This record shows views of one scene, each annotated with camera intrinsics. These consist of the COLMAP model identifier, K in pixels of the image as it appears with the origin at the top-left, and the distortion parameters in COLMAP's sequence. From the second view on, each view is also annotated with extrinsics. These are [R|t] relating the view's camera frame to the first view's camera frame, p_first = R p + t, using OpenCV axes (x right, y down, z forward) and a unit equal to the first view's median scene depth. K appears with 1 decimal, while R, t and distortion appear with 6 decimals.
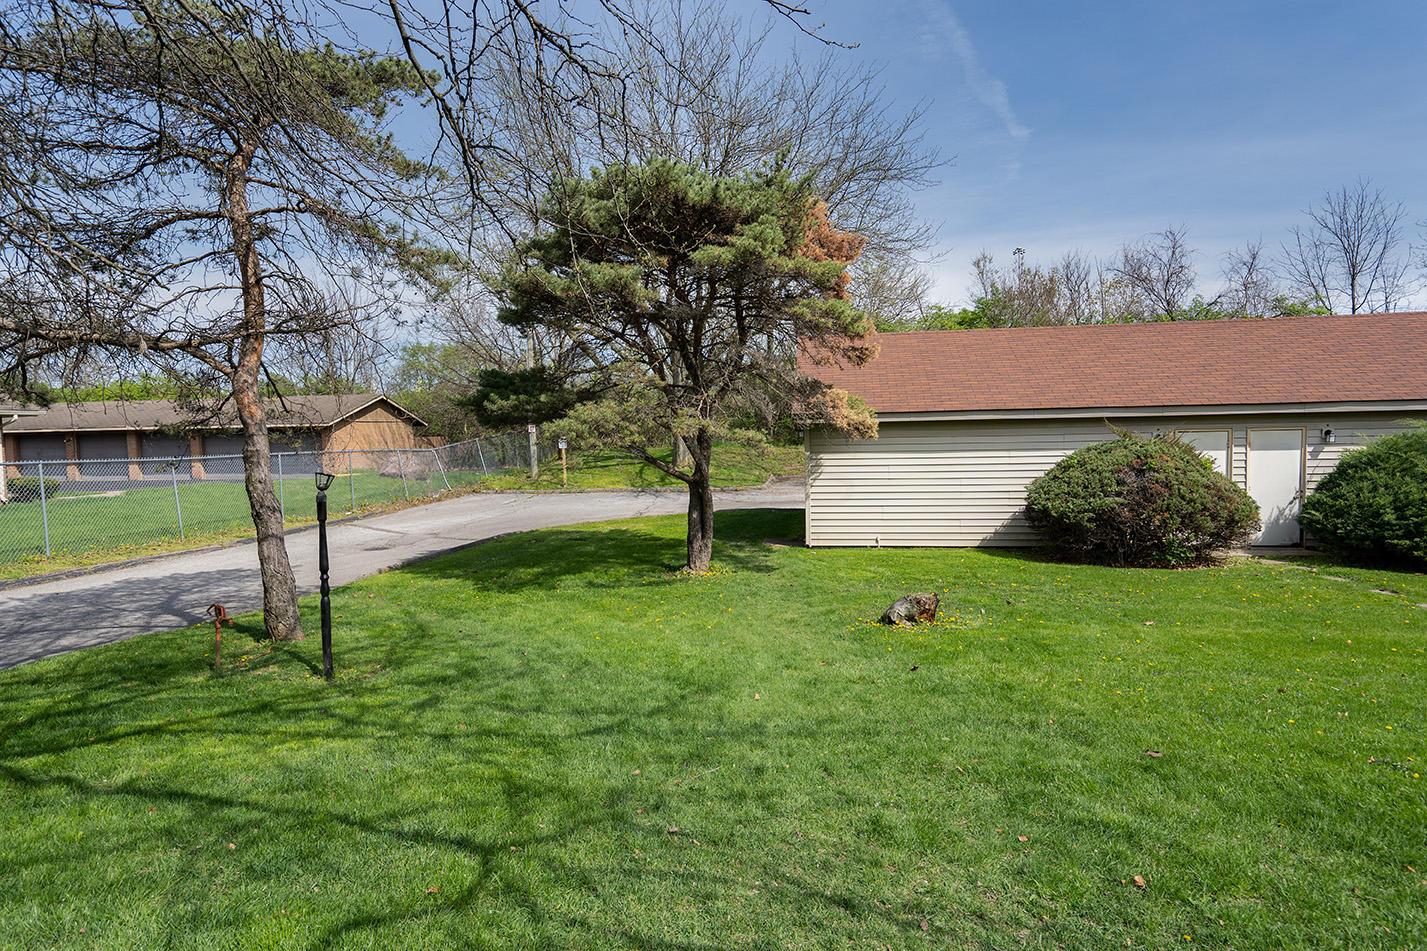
lens RADIAL K [[829.9, 0, 713.5], [0, 829.9, 475.5], [0, 0, 1]] dist [0.003175, 0.000181]
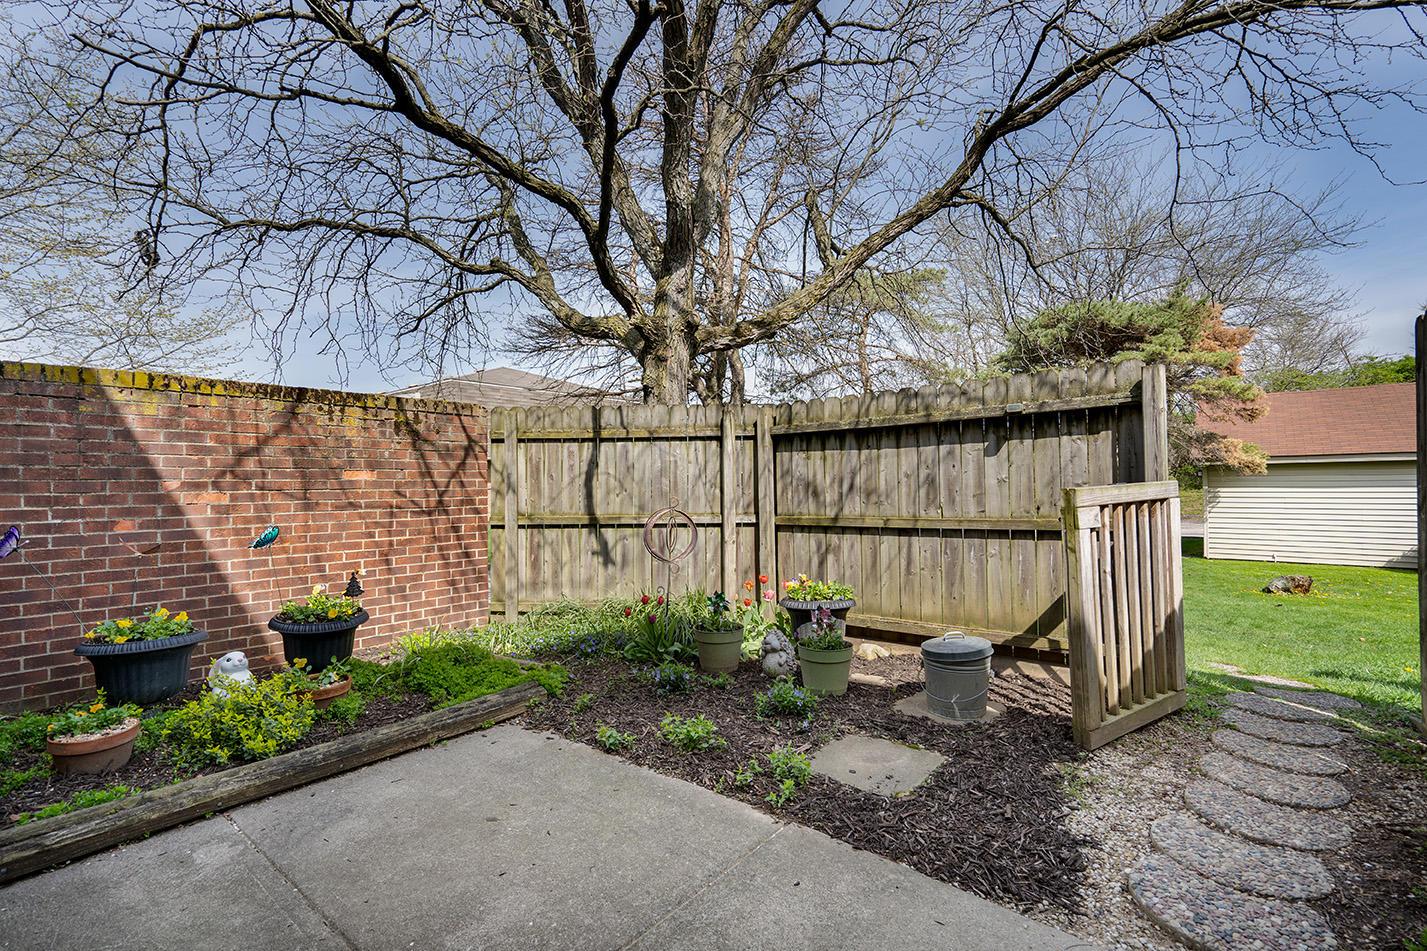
lens RADIAL K [[653.3, 0, 715.1], [0, 653.3, 479.2], [0, 0, 1]] dist [-0.000638, 0.000139]
pose [[0.857897, 0.005401, -0.513793, -0.030068], [-0.033058, 0.998453, -0.044702, 0.041960], [0.512757, 0.055334, 0.856749, -0.385922]]
